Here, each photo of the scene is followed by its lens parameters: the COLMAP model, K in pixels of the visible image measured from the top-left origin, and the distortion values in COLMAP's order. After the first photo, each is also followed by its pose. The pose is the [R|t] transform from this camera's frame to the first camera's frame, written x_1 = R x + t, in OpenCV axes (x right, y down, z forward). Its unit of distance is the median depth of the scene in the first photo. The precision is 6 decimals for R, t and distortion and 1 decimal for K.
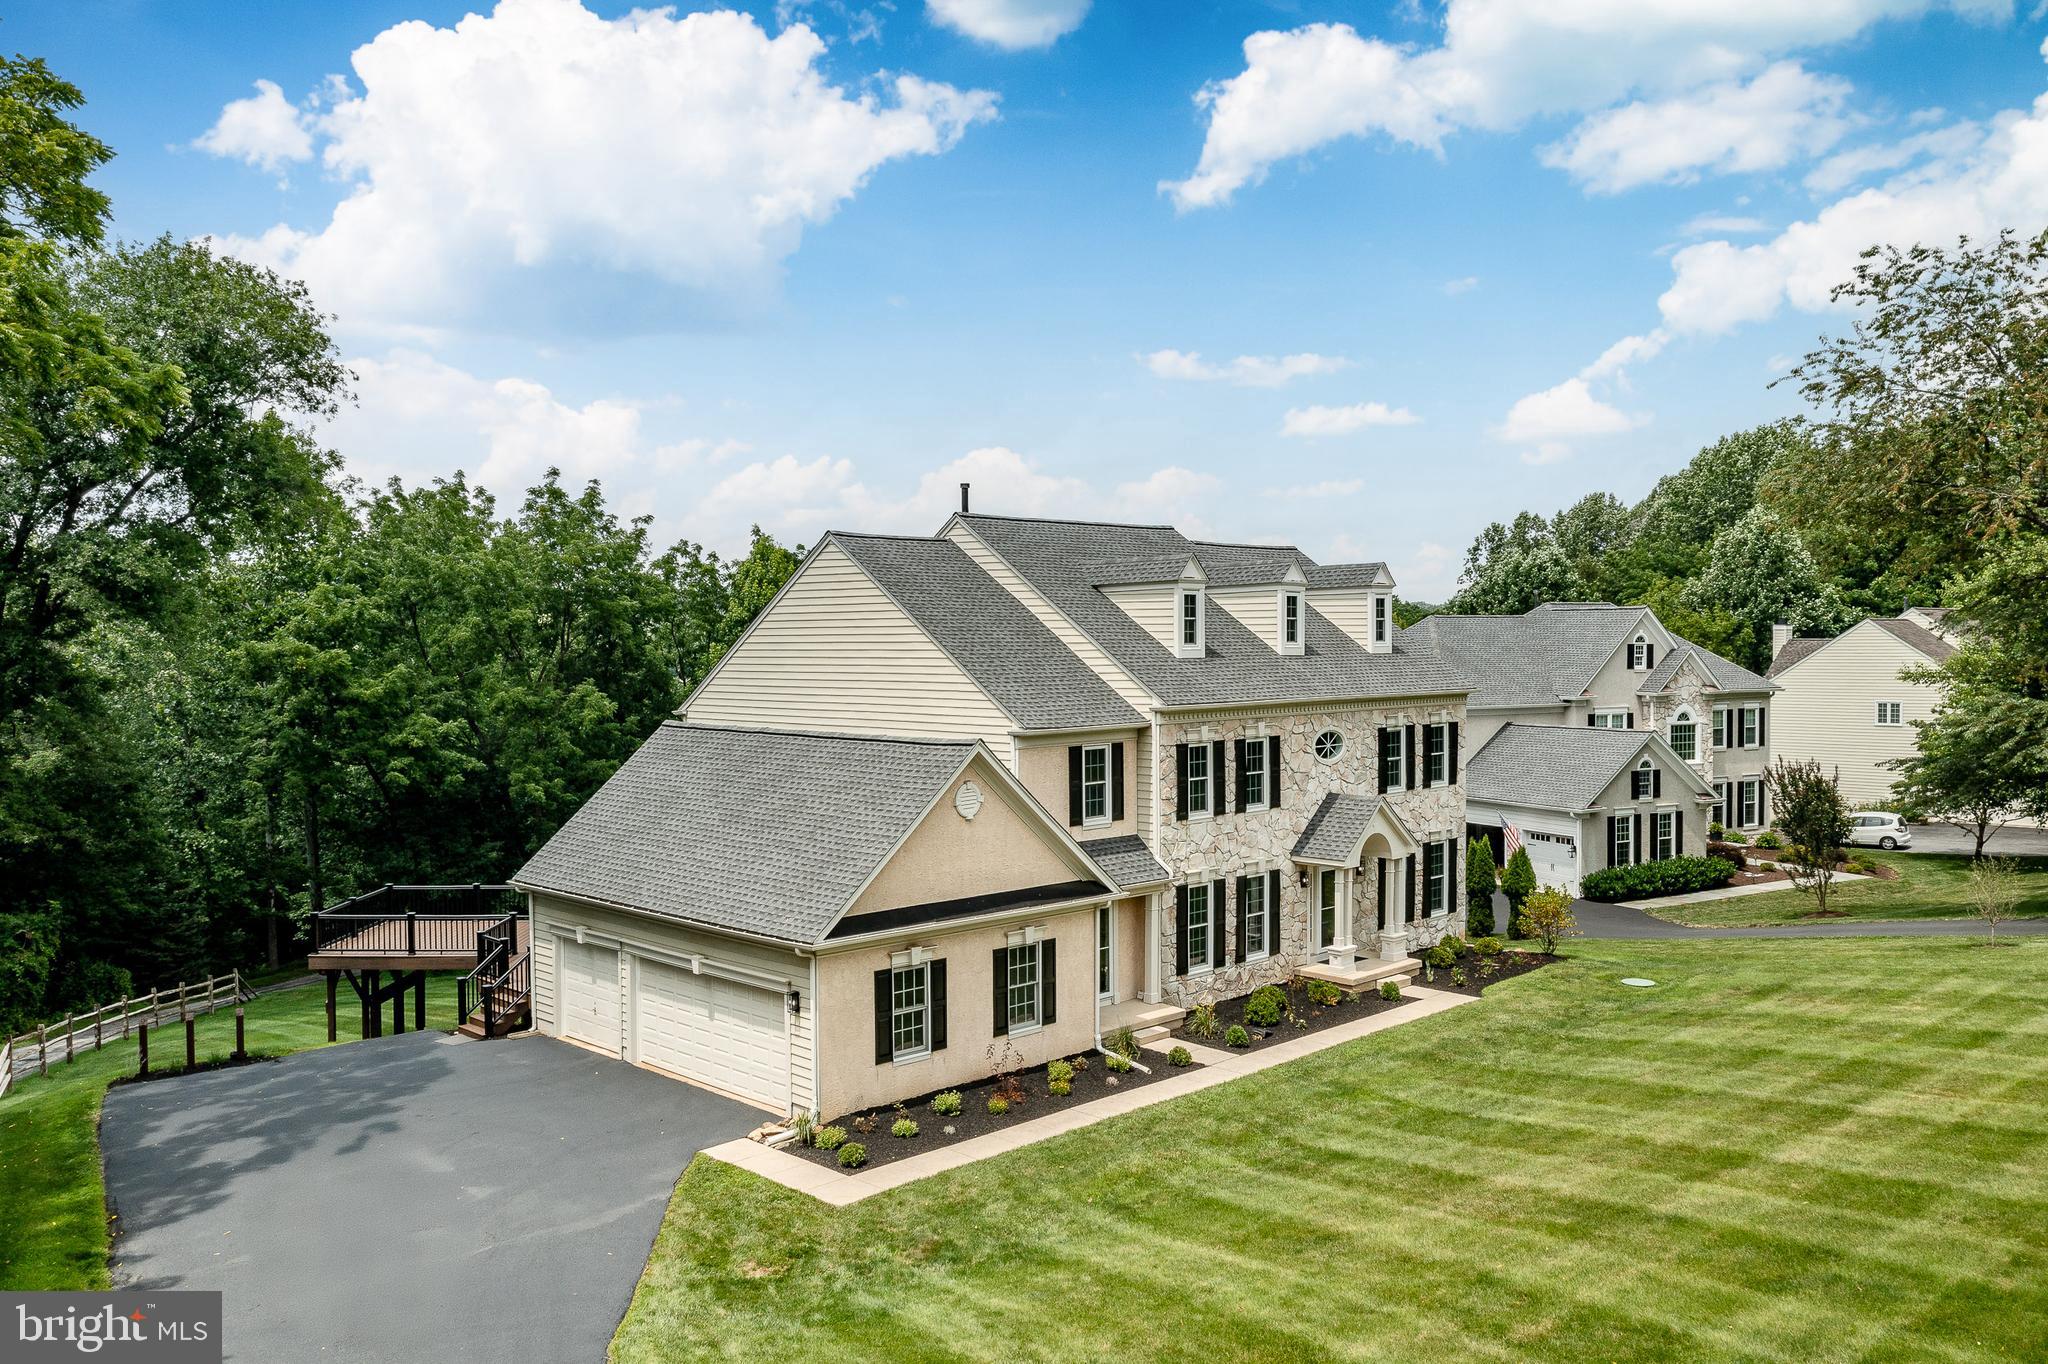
lens RADIAL K [[1621.8, 0, 1021.0], [0, 1621.8, 687.1], [0, 0, 1]] dist [0.007600, 0.015066]
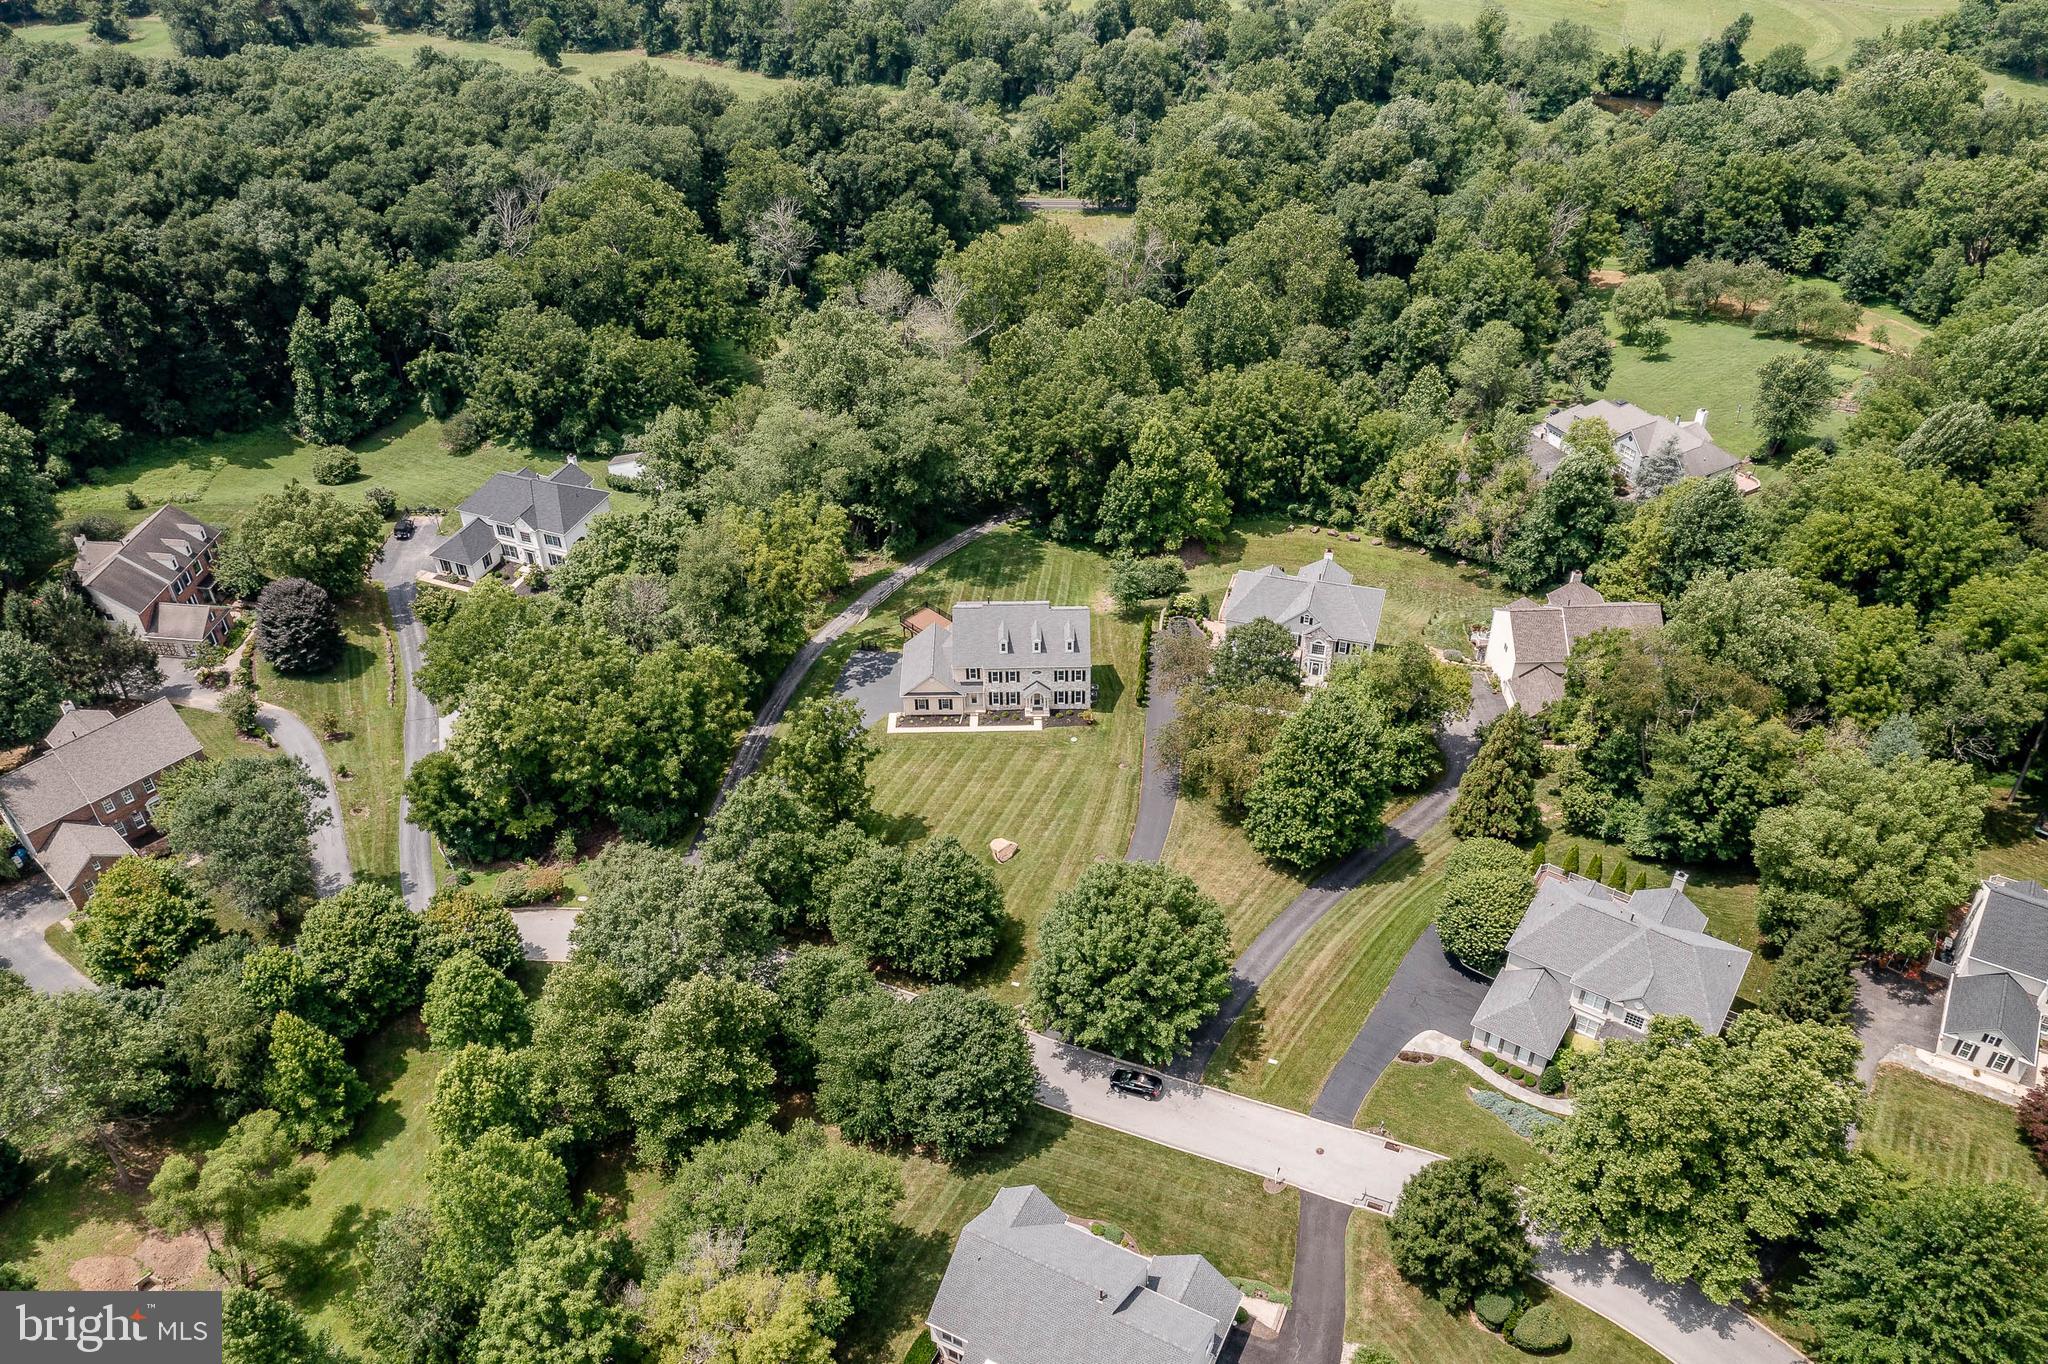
lens RADIAL K [[1625.7, 0, 1020.3], [0, 1625.7, 689.7], [0, 0, 1]] dist [-0.010583, 0.056550]
pose [[0.716092, 0.426437, -0.552597, 3.118862], [-0.009982, 0.797855, 0.602767, -3.113158], [0.697934, -0.426121, 0.575595, -2.035974]]
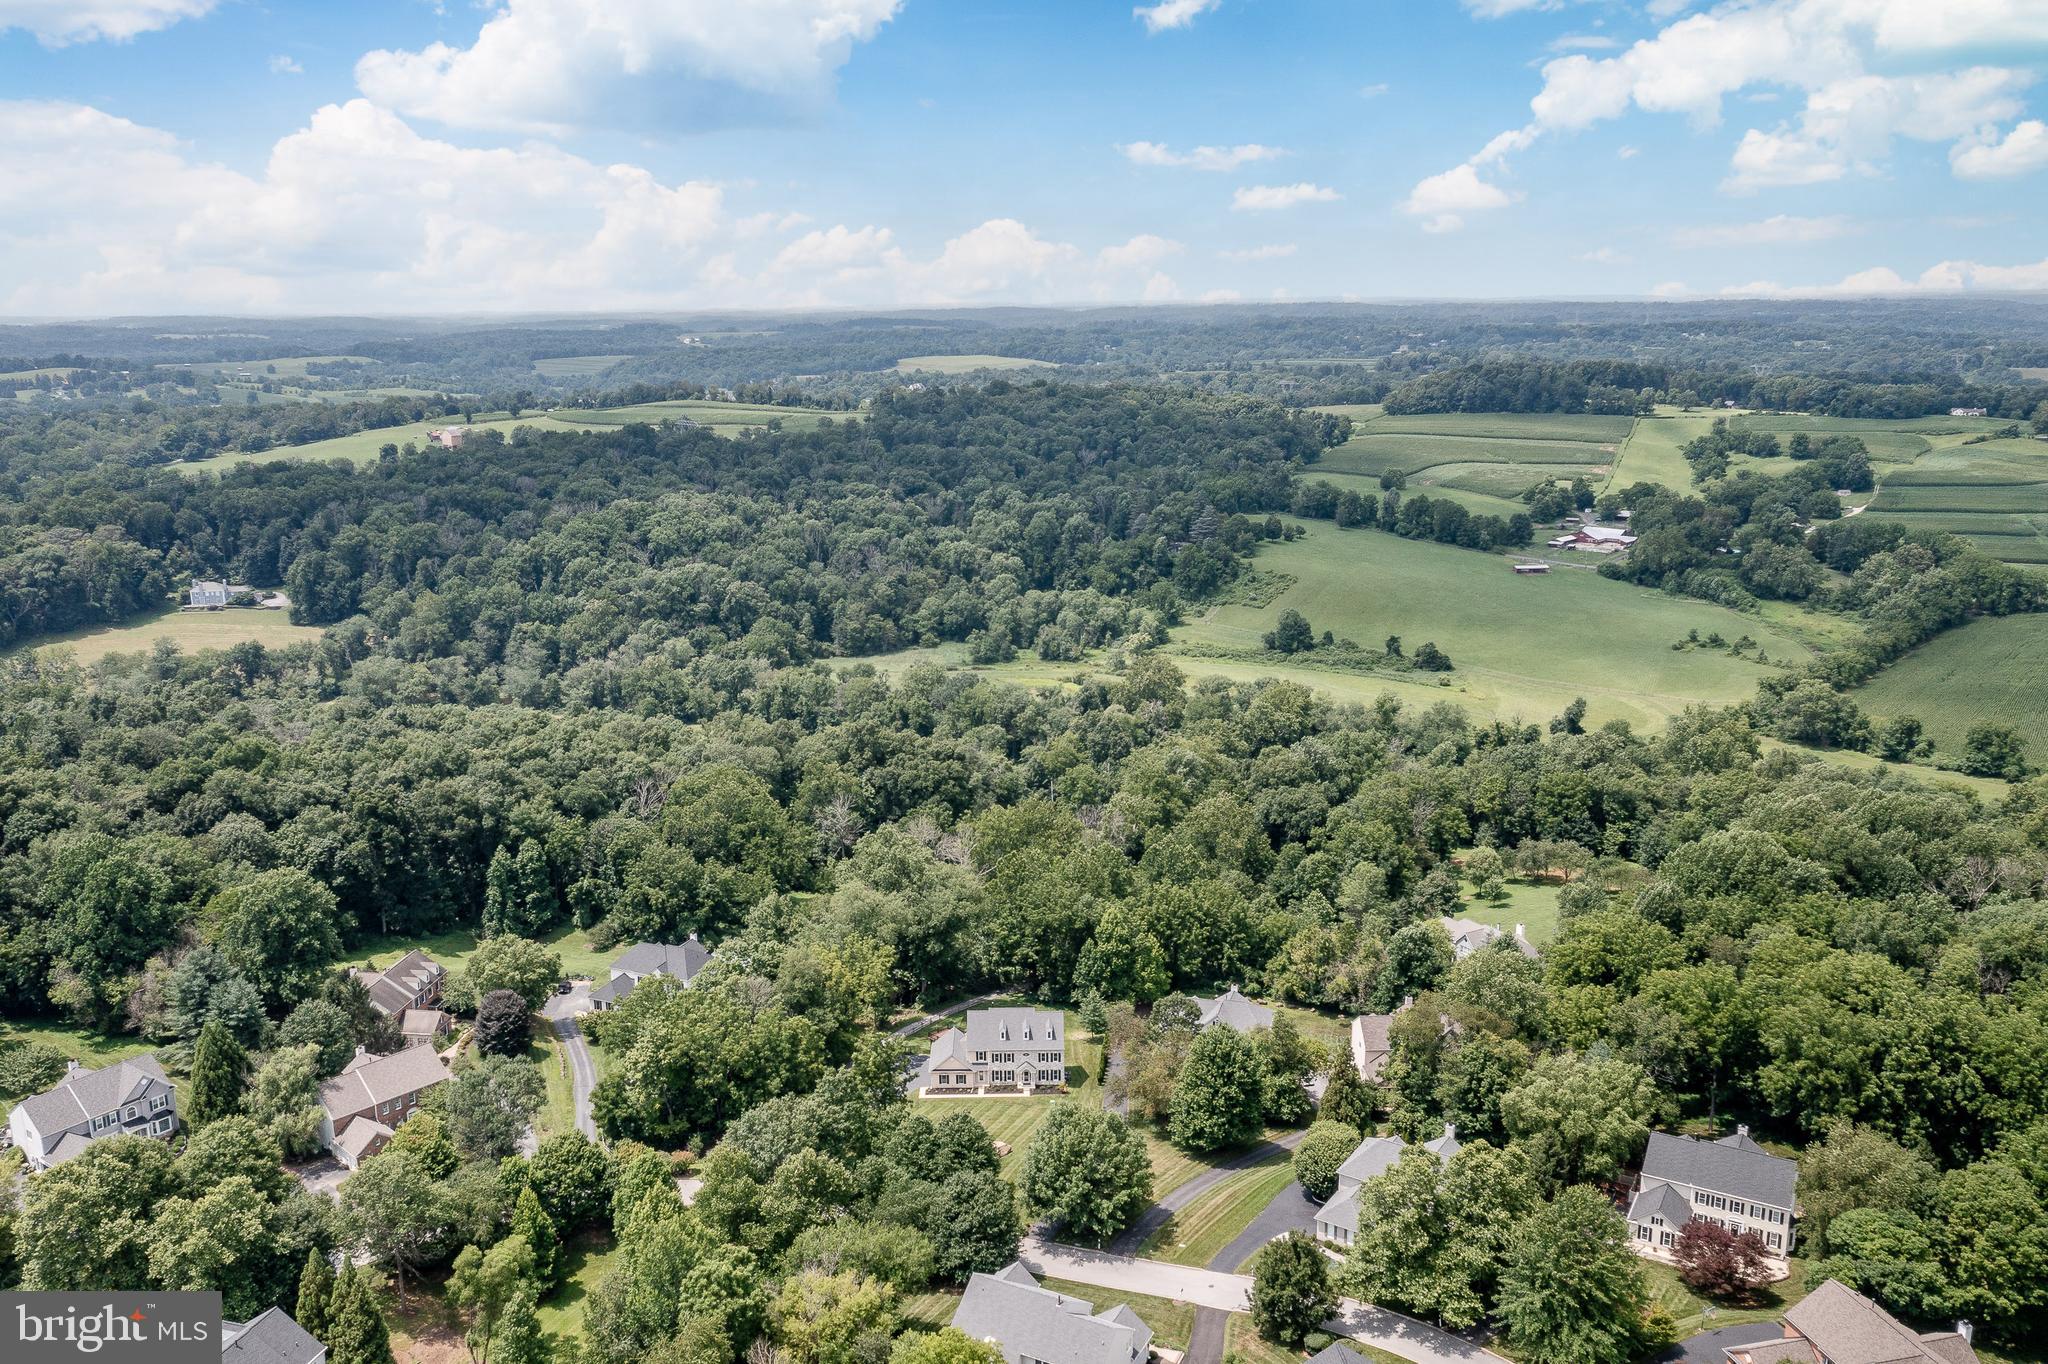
lens RADIAL K [[1618.3, 0, 1020.8], [0, 1618.3, 689.5], [0, 0, 1]] dist [-0.000216, 0.037529]
pose [[0.713331, 0.160252, -0.682260, 5.002851], [-0.015828, 0.976941, 0.212920, -3.191759], [0.700649, -0.141084, 0.699419, -3.917030]]
